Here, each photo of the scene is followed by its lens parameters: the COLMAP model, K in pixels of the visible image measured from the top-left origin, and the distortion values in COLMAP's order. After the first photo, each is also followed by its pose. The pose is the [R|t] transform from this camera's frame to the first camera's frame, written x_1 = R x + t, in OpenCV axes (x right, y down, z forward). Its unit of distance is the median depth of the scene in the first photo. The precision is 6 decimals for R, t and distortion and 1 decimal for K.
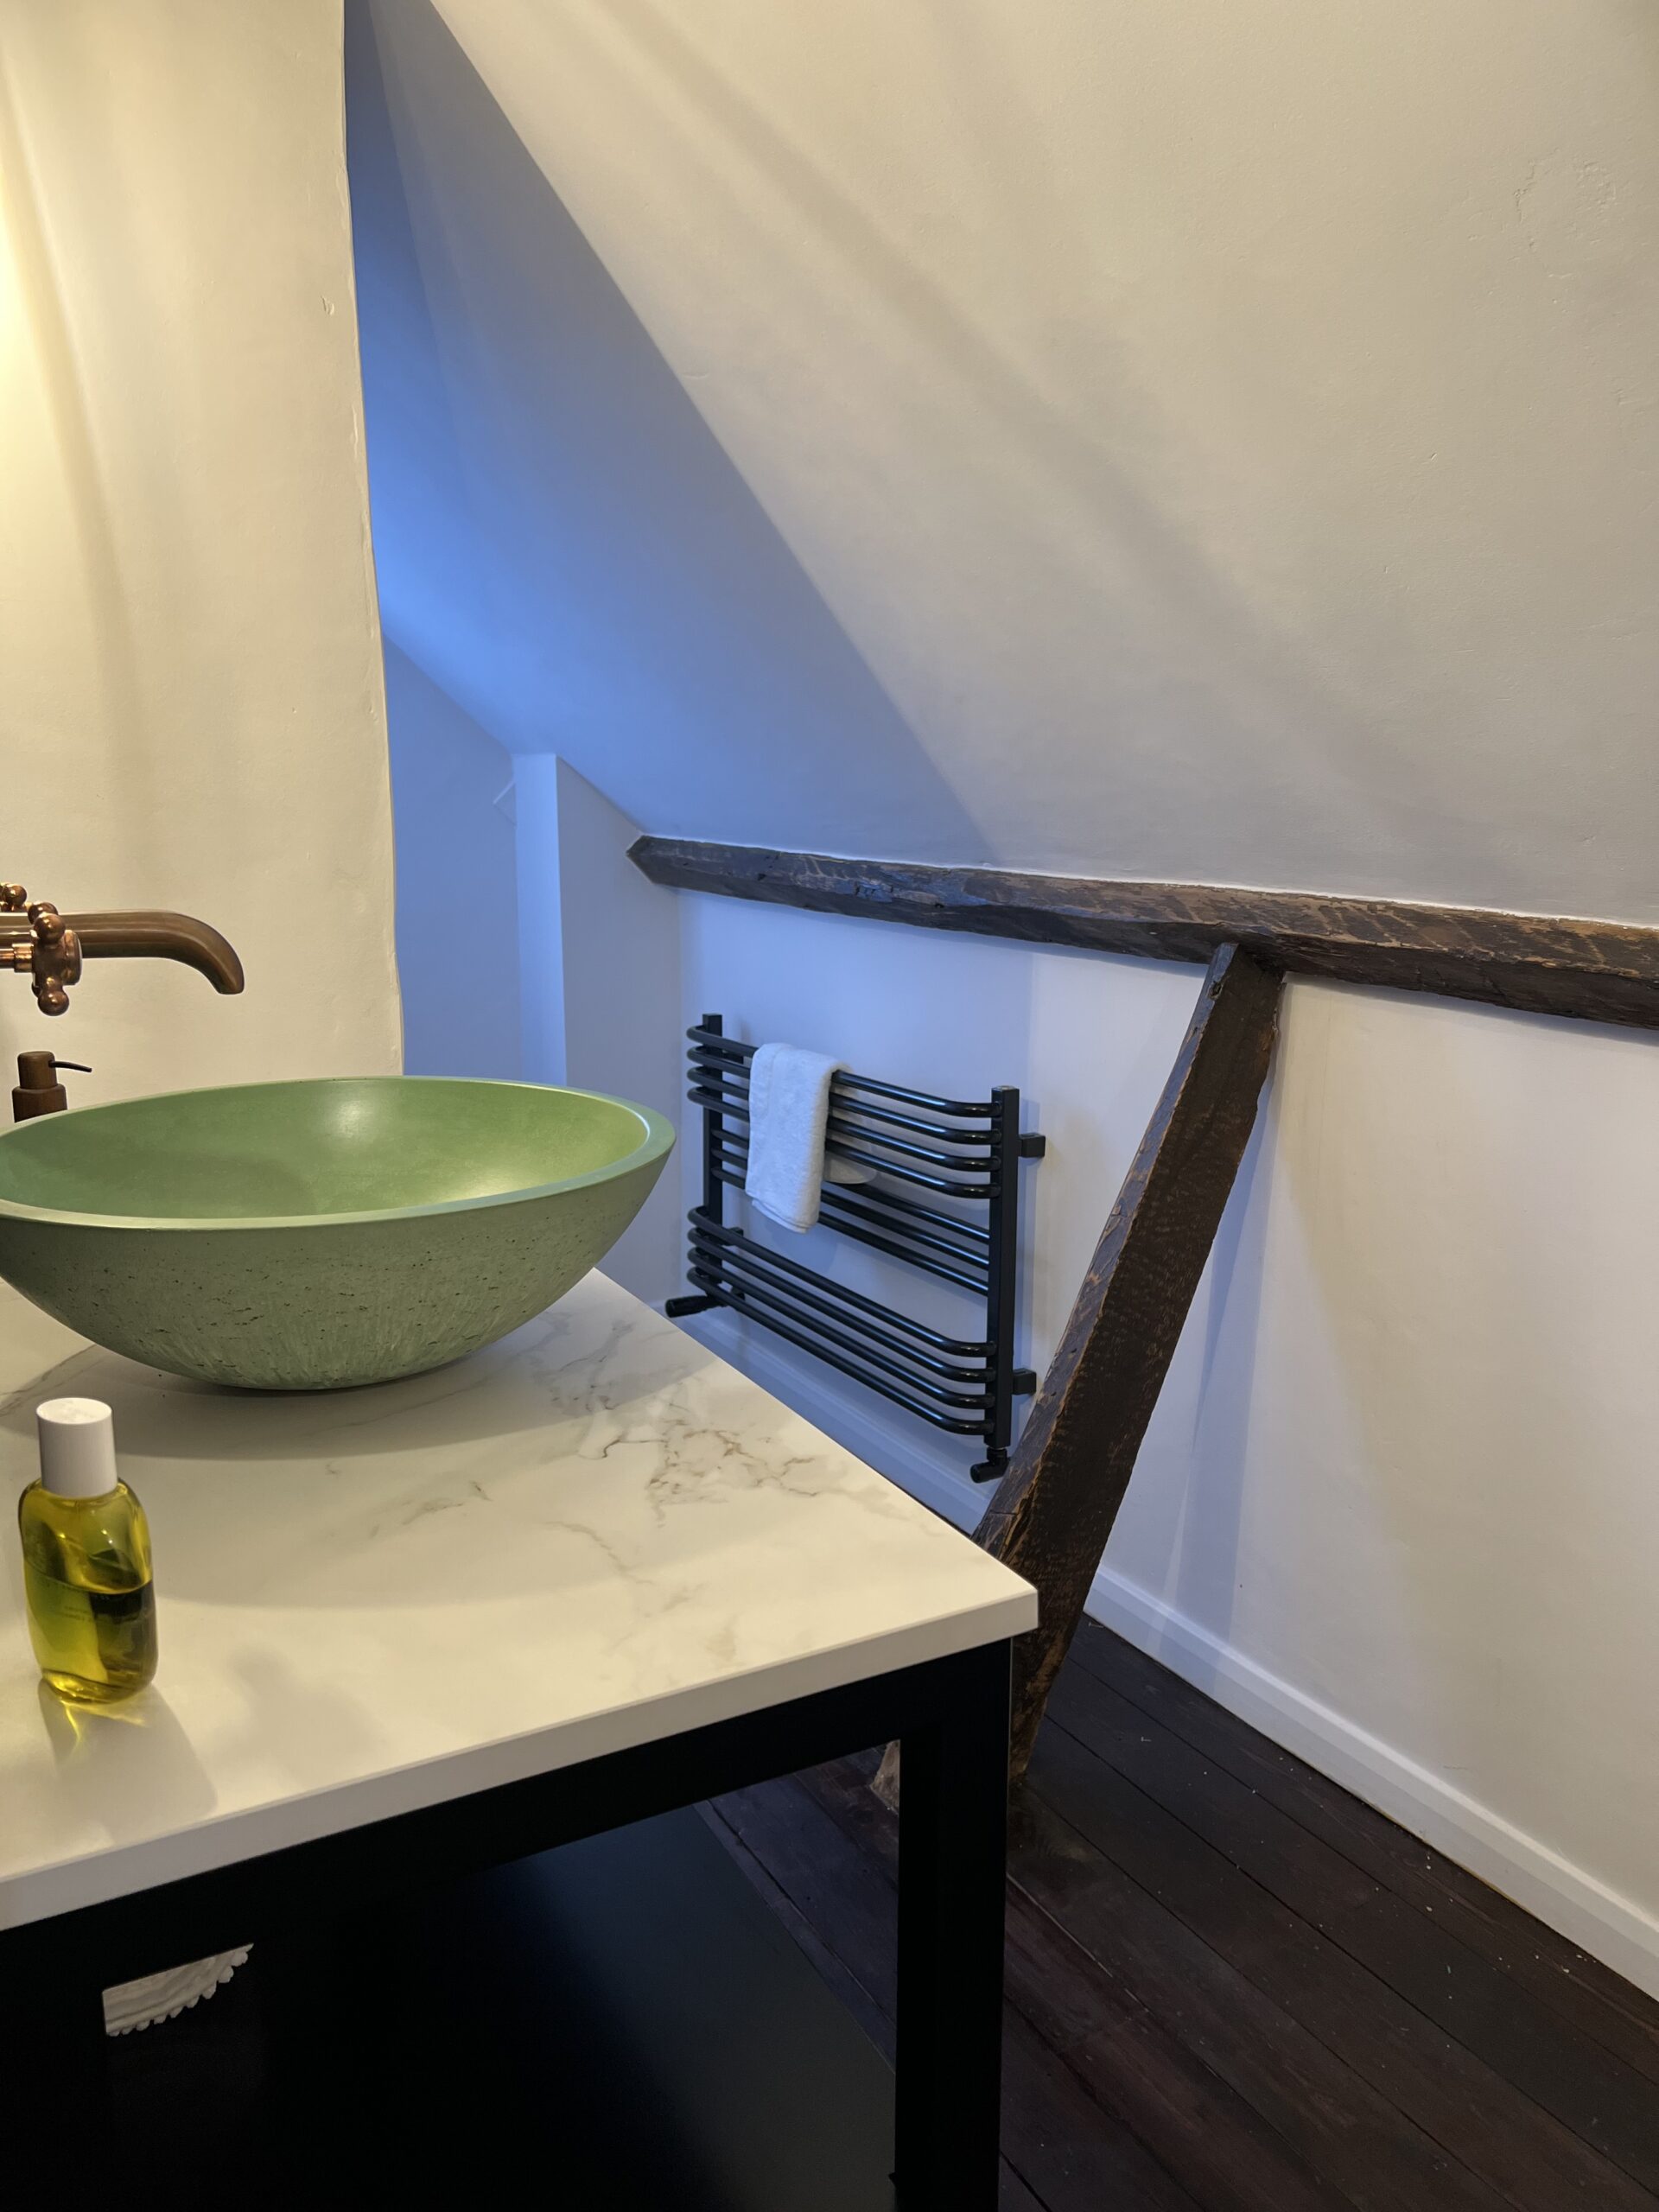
lens RADIAL K [[1657.7, 0, 829.5], [0, 1657.7, 1106.0], [0, 0, 1]] dist [0.203120, -0.073717]
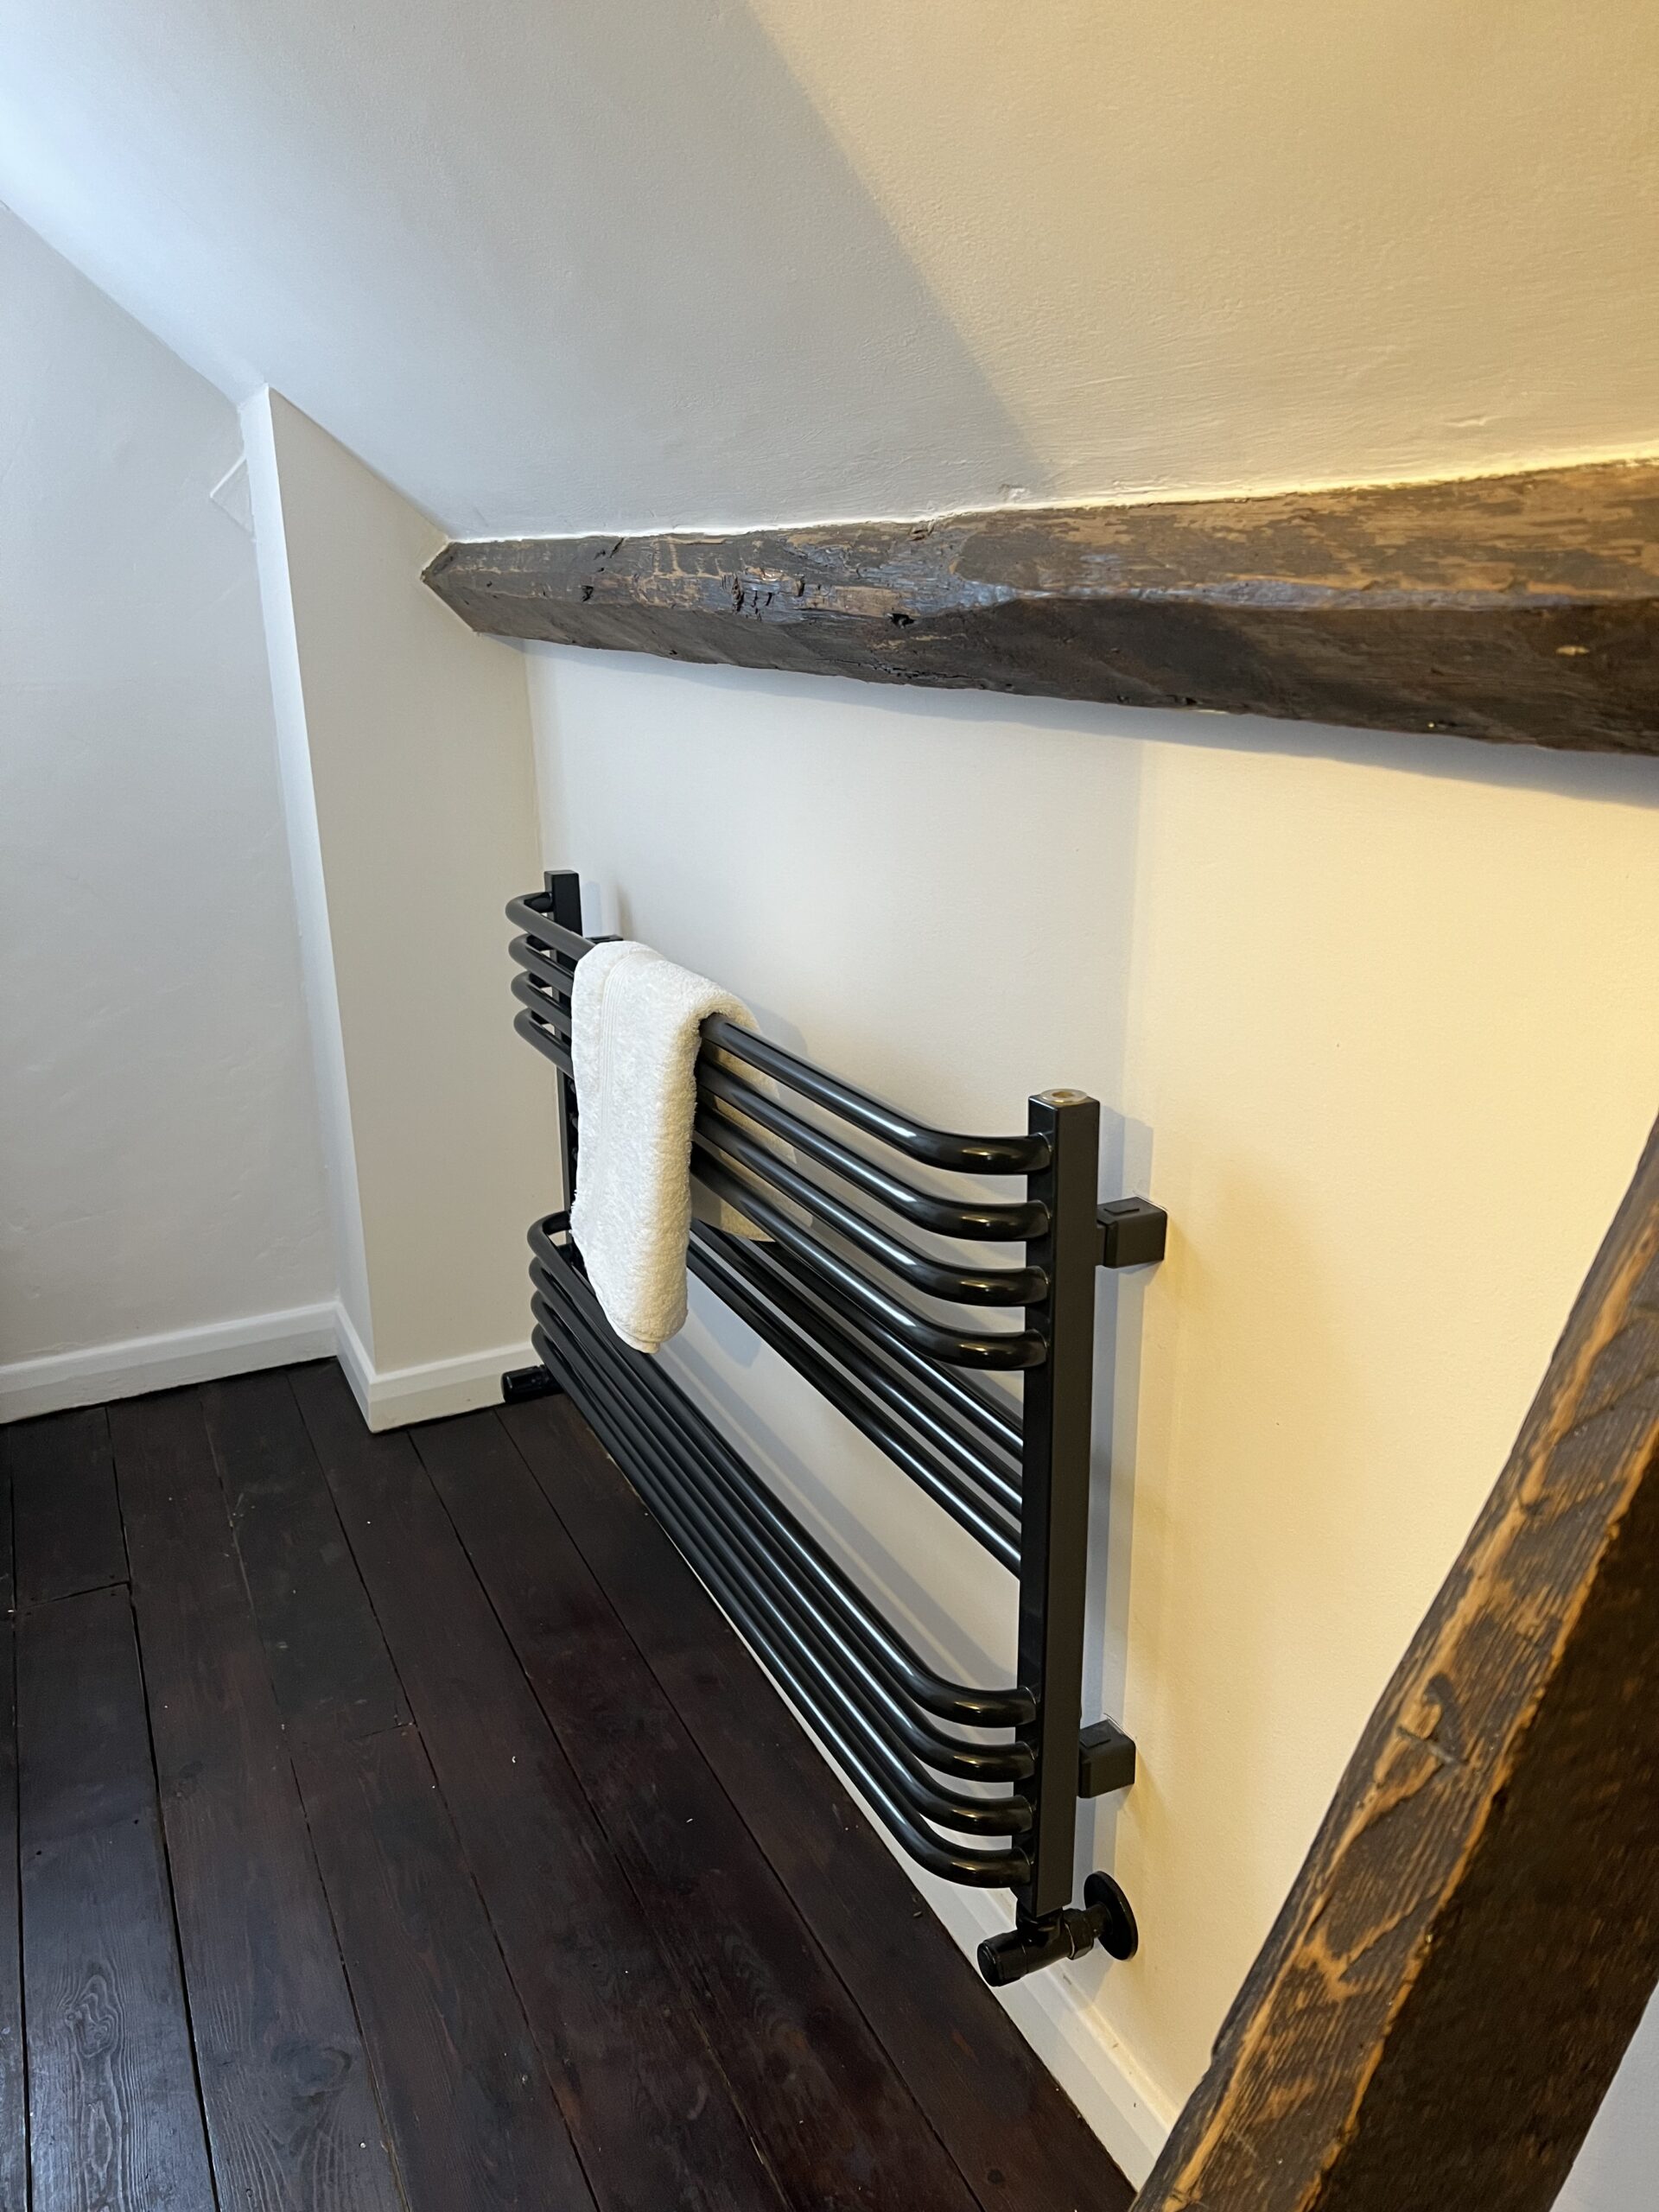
lens RADIAL K [[1677.3, 0, 832.1], [0, 1677.3, 1161.8], [0, 0, 1]] dist [0.056955, -0.077827]
pose [[0.997348, 0.001286, -0.072772, 0.078823], [0.009074, 0.989846, 0.141852, -0.051439], [0.072216, -0.142136, 0.987209, 0.595531]]
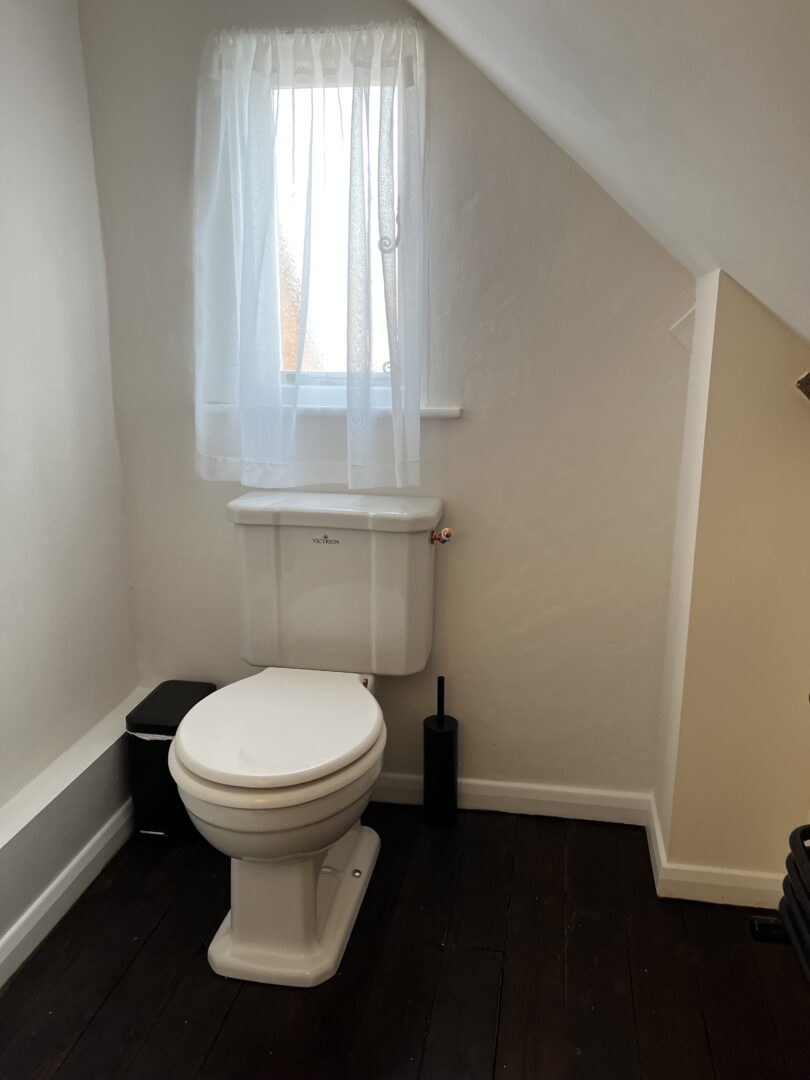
lens RADIAL K [[818.9, 0, 406.3], [0, 818.9, 567.2], [0, 0, 1]] dist [0.056955, -0.077827]
pose [[0.773300, 0.147921, -0.616544, 0.003721], [-0.107044, 0.988905, 0.102998, -0.108171], [0.624939, -0.013651, 0.780554, 0.747031]]
